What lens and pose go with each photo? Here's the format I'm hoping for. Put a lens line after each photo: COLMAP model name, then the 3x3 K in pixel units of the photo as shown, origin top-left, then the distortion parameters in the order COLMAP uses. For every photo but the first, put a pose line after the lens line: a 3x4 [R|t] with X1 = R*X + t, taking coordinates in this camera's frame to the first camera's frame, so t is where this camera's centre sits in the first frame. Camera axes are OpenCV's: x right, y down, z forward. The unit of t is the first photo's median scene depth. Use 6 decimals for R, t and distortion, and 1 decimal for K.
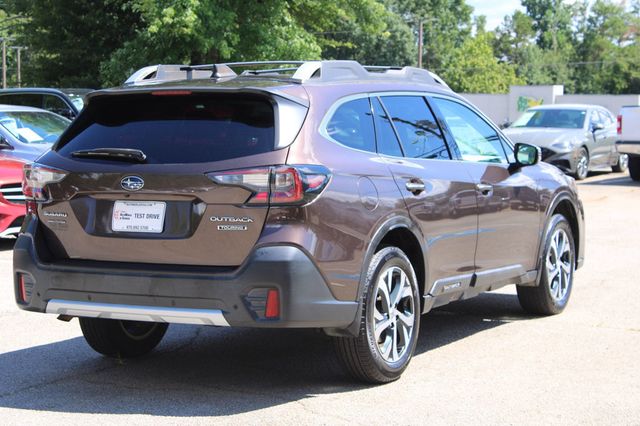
lens RADIAL K [[1416.6, 0, 320.0], [0, 1416.6, 213.0], [0, 0, 1]] dist [0.017123, 0.182820]
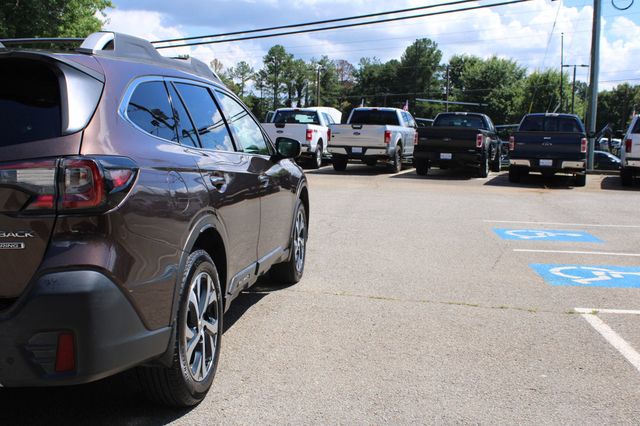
lens RADIAL K [[725.7, 0, 312.8], [0, 725.7, 212.8], [0, 0, 1]] dist [-0.115546, 0.175229]
pose [[0.944229, -0.019676, 0.328700, -0.031073], [0.005706, 0.999041, 0.043411, -0.019187], [-0.329239, -0.039115, 0.943436, 0.586833]]
